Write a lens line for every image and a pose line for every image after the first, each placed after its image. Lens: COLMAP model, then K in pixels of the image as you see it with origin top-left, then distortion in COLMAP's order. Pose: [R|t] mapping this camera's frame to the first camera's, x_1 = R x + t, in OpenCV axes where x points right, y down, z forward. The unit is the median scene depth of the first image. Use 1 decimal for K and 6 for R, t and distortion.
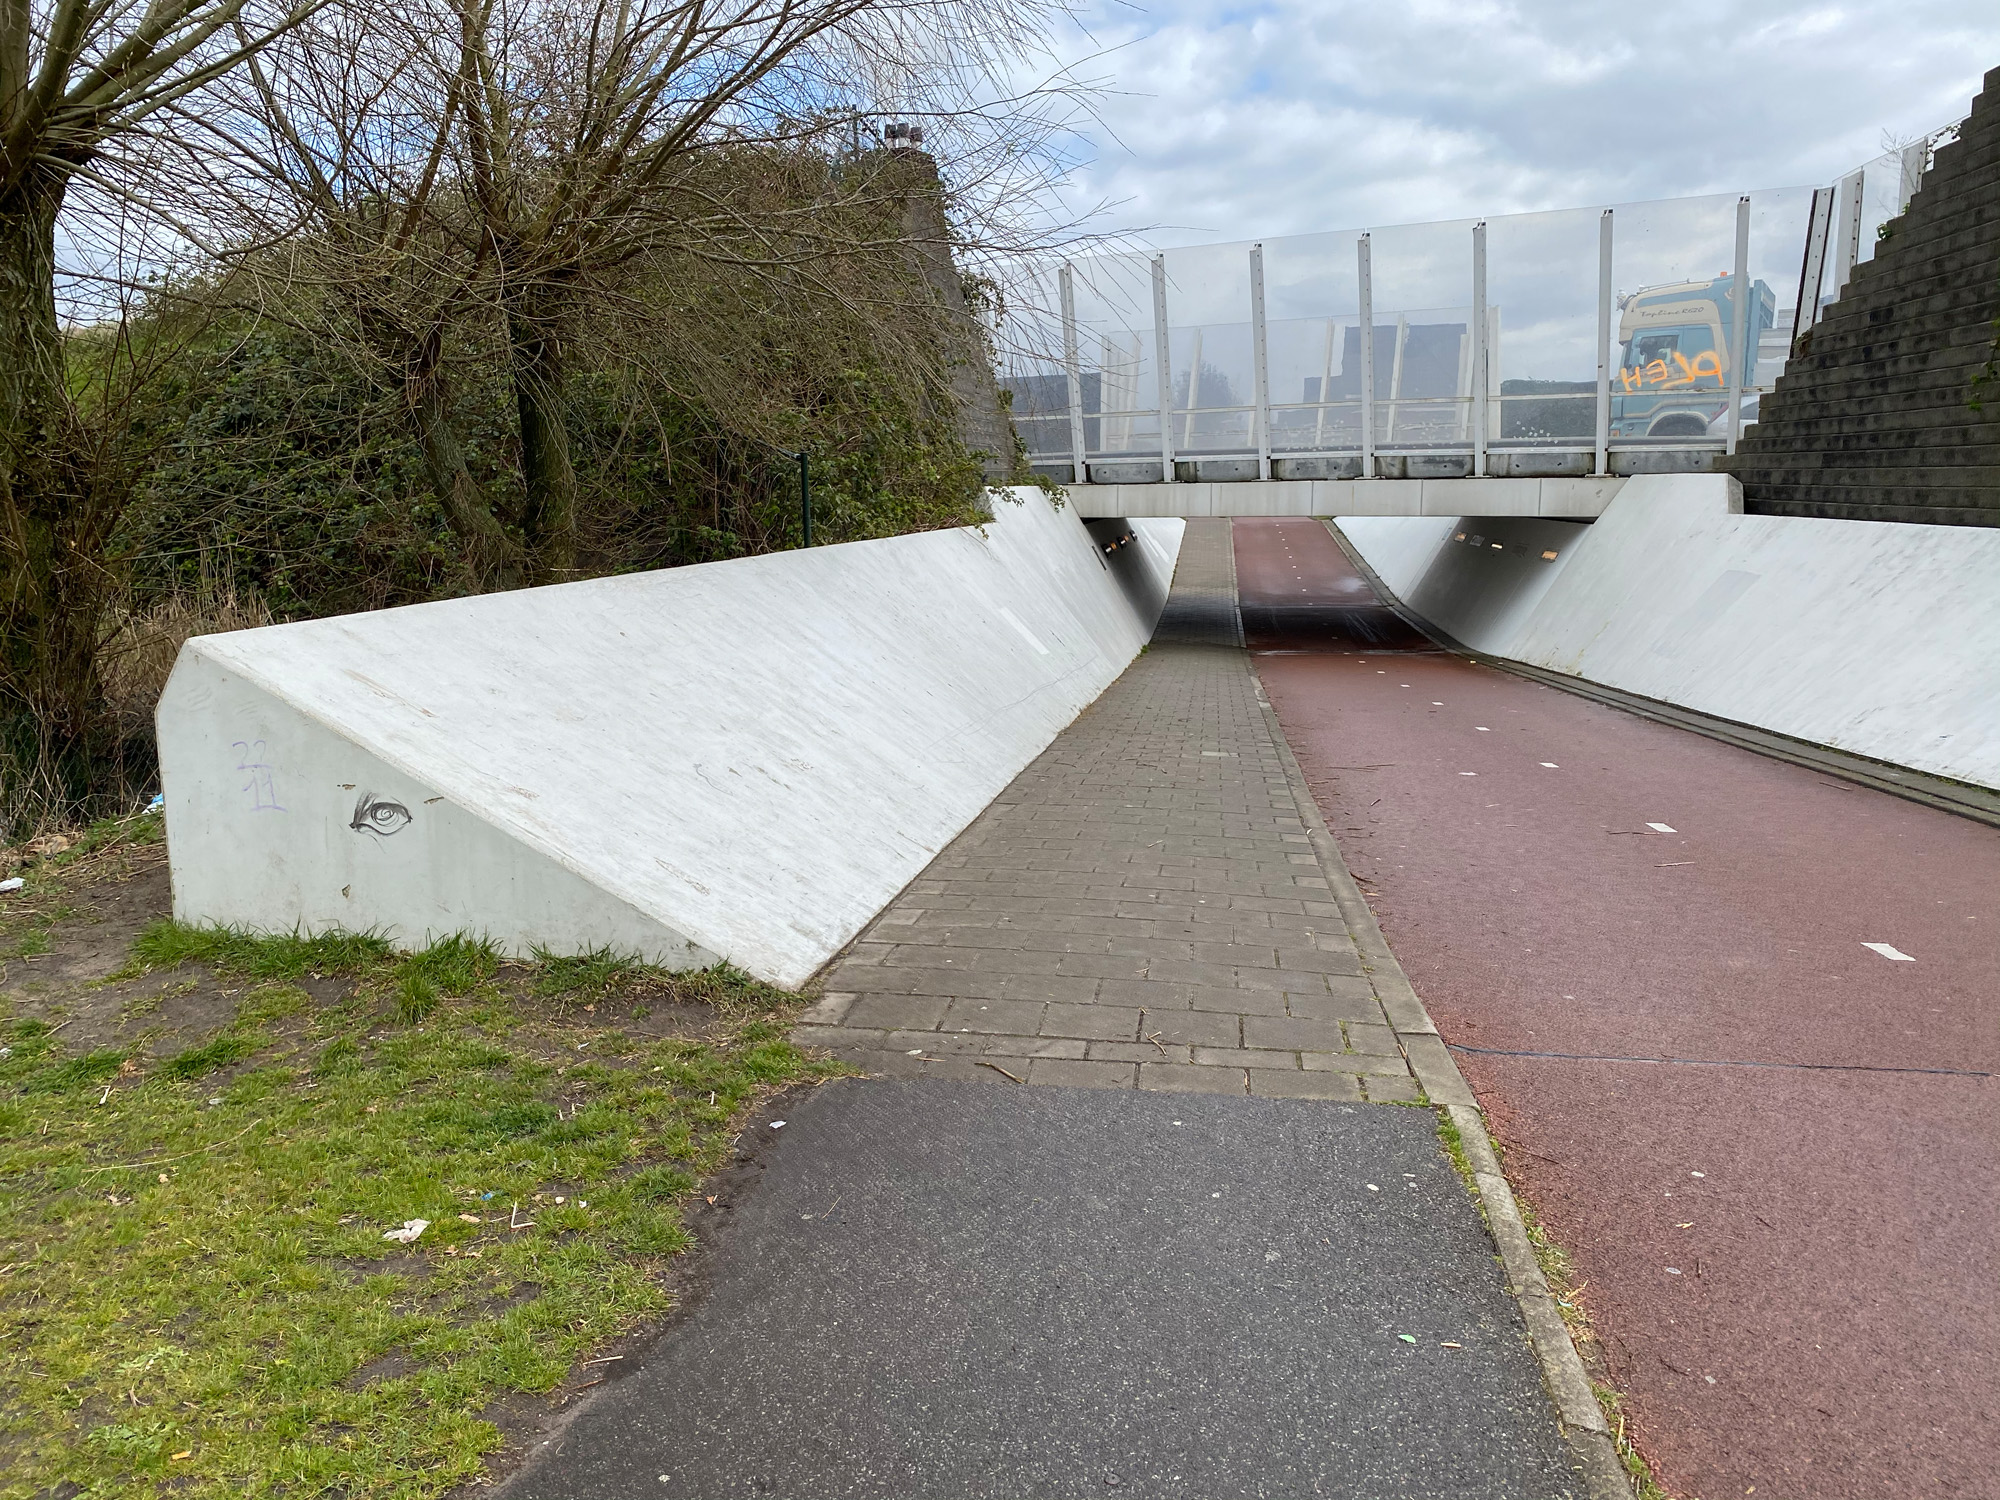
lens RADIAL K [[1448.8, 0, 987.8], [0, 1448.8, 788.1], [0, 0, 1]] dist [0.009753, 0.004335]
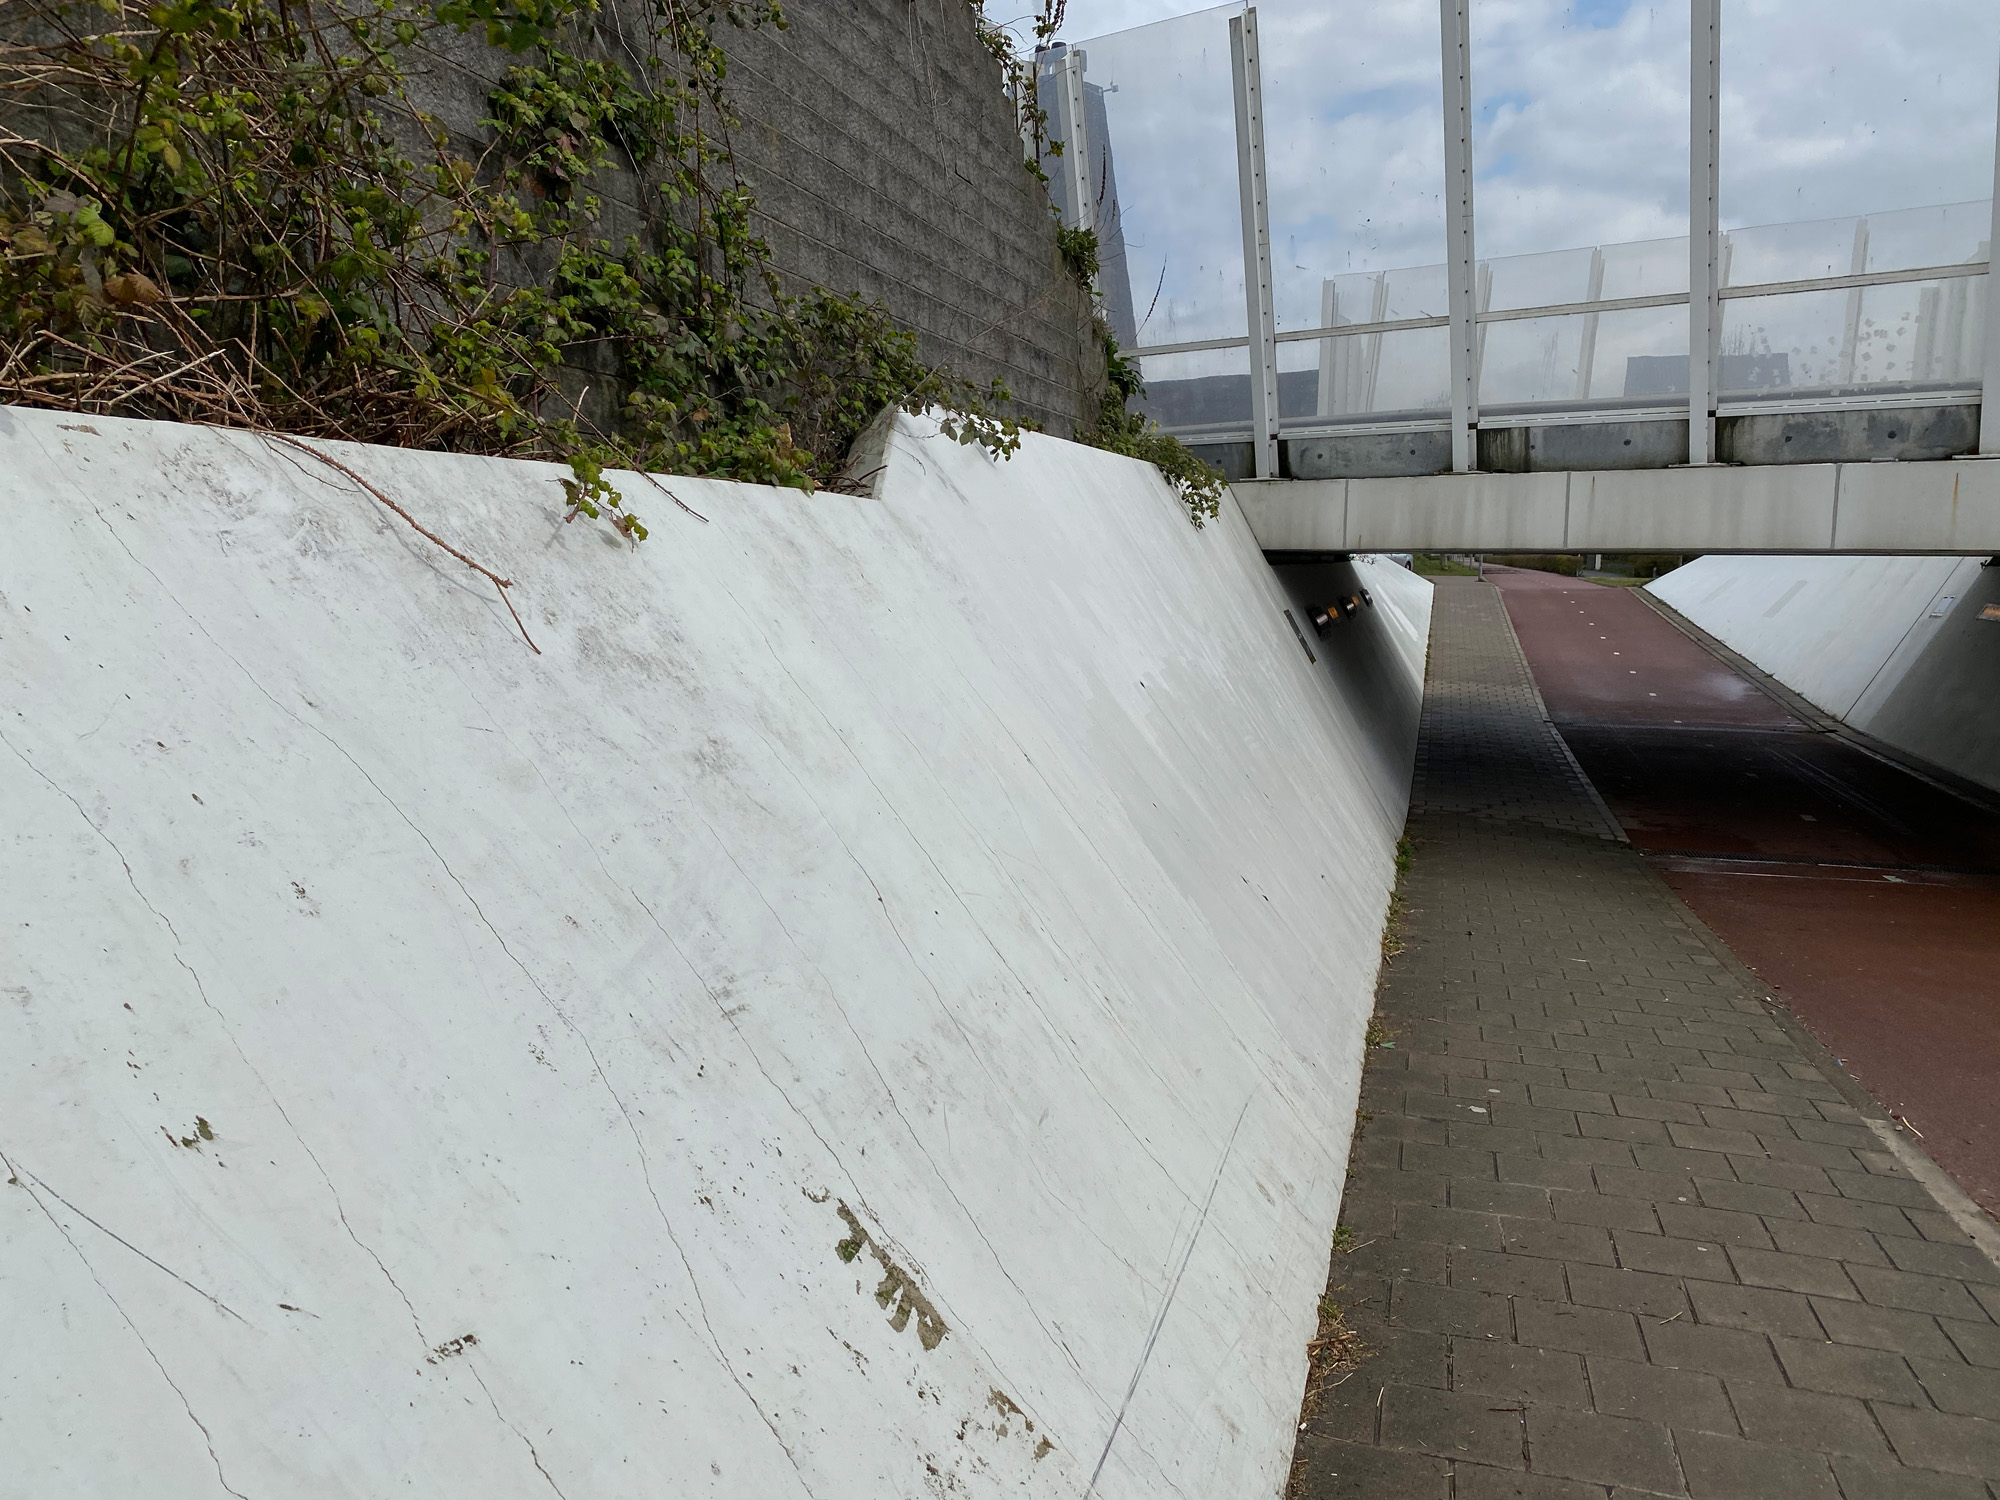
lens RADIAL K [[1471.6, 0, 1000.0], [0, 1471.6, 750.0], [0, 0, 1]] dist [-0.010171, -0.002519]
pose [[0.990529, 0.035302, -0.132689, 0.078225], [-0.044721, 0.996635, -0.068690, -0.149002], [0.129818, 0.073973, 0.988775, 0.911046]]
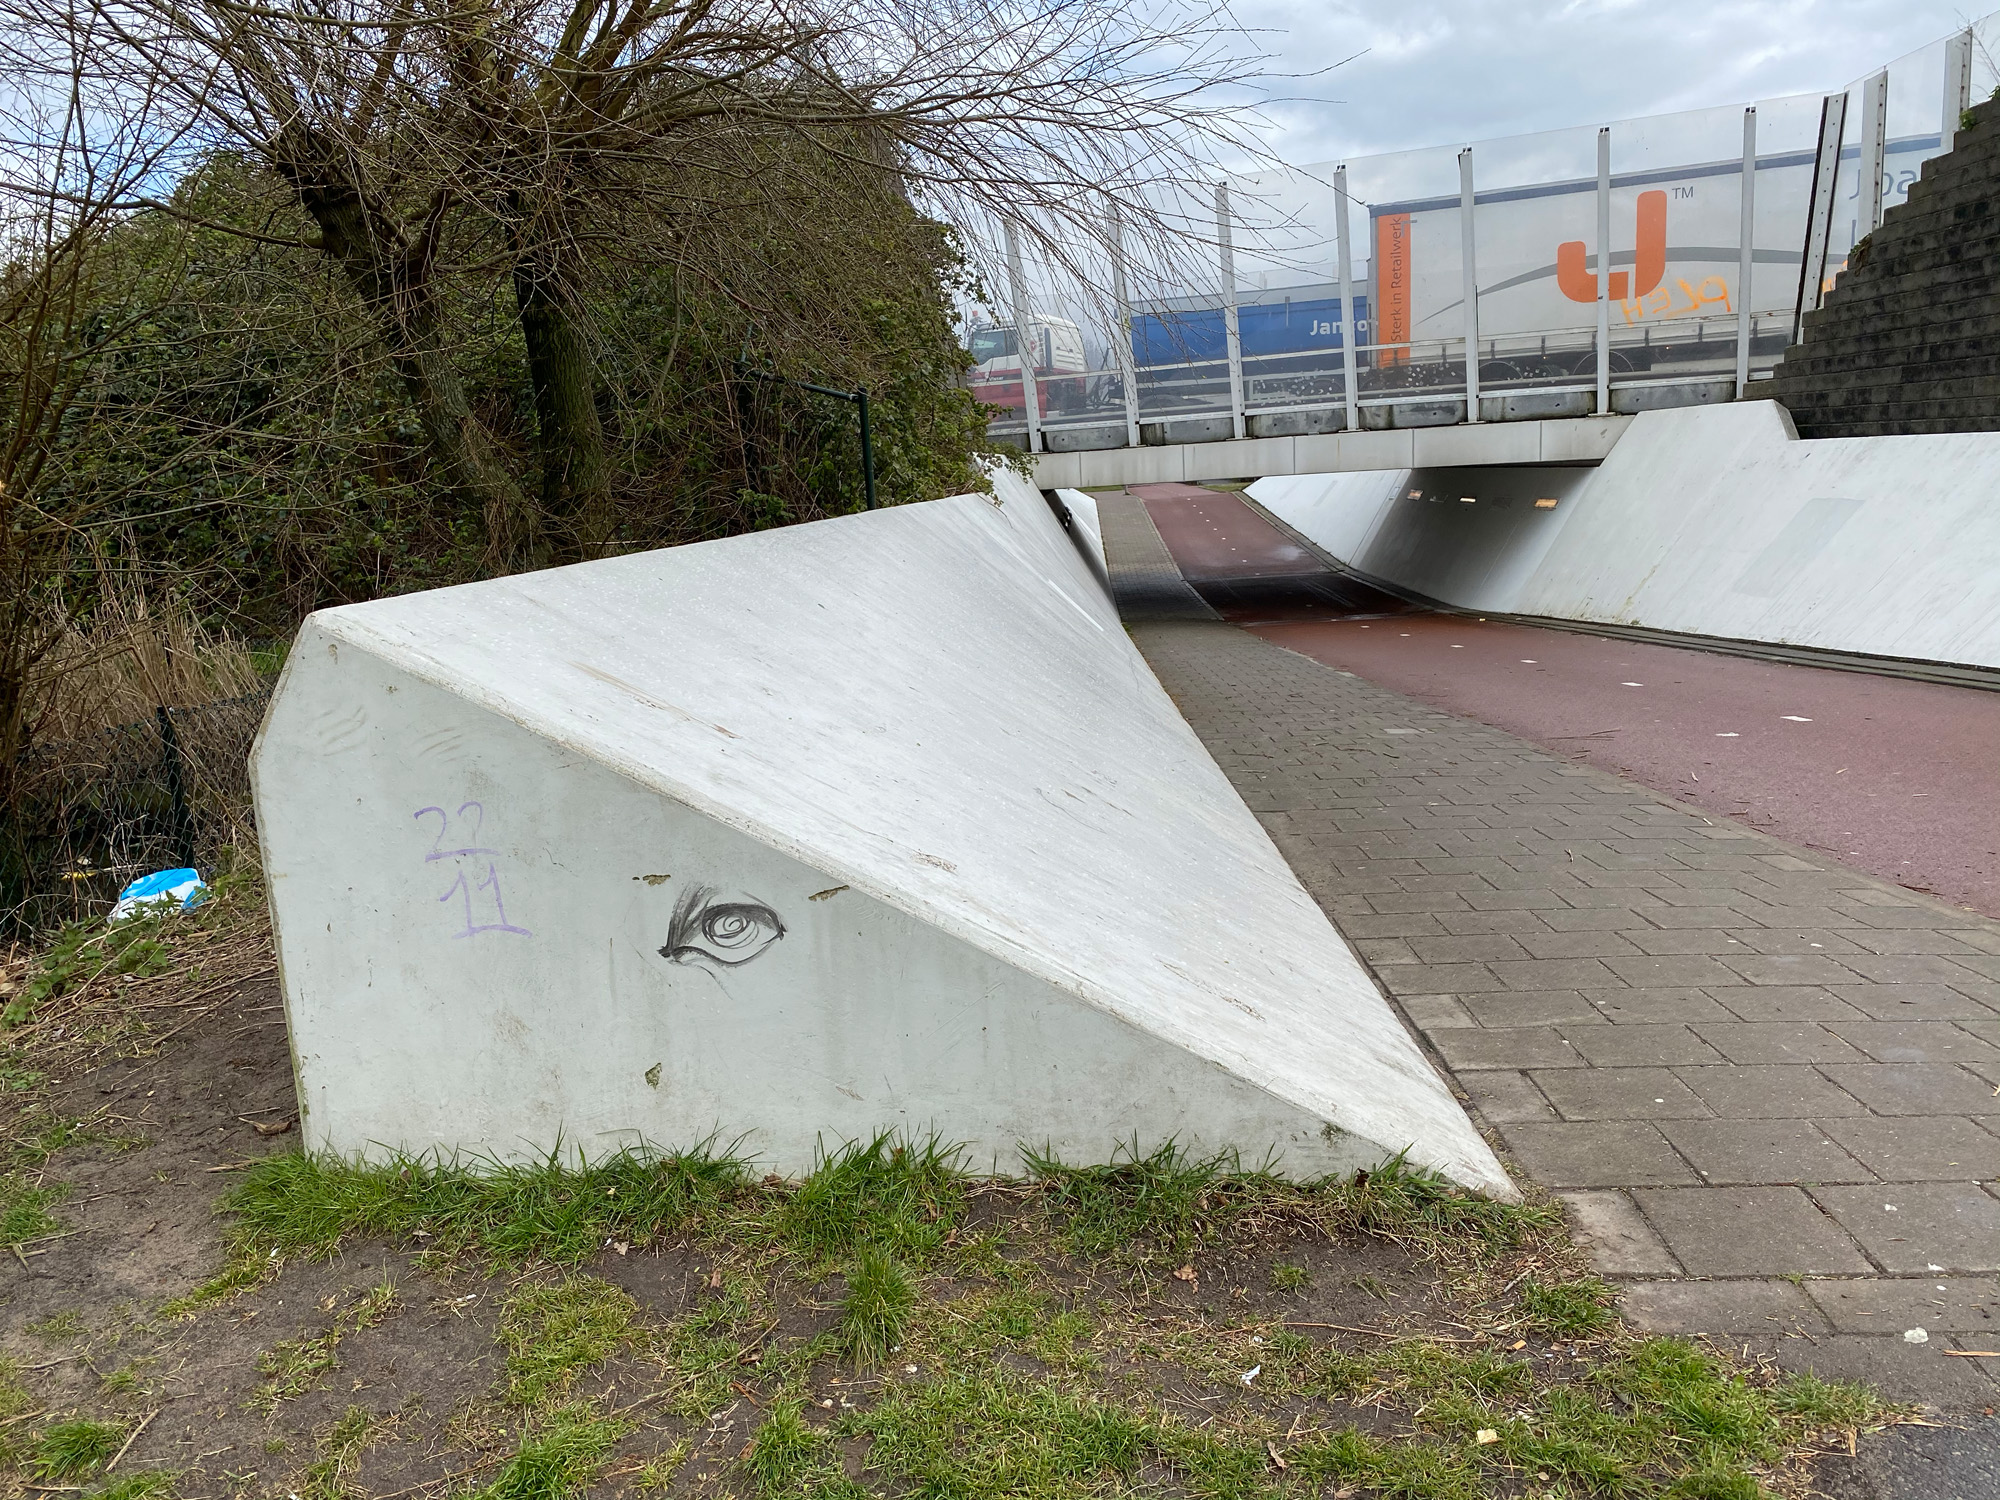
lens RADIAL K [[1458.3, 0, 1002.2], [0, 1458.3, 799.8], [0, 0, 1]] dist [0.002904, 0.000082]
pose [[0.993384, -0.068843, 0.091919, -0.102622], [0.067825, 0.997597, 0.014156, -0.007986], [-0.092672, -0.007828, 0.995666, 0.132374]]
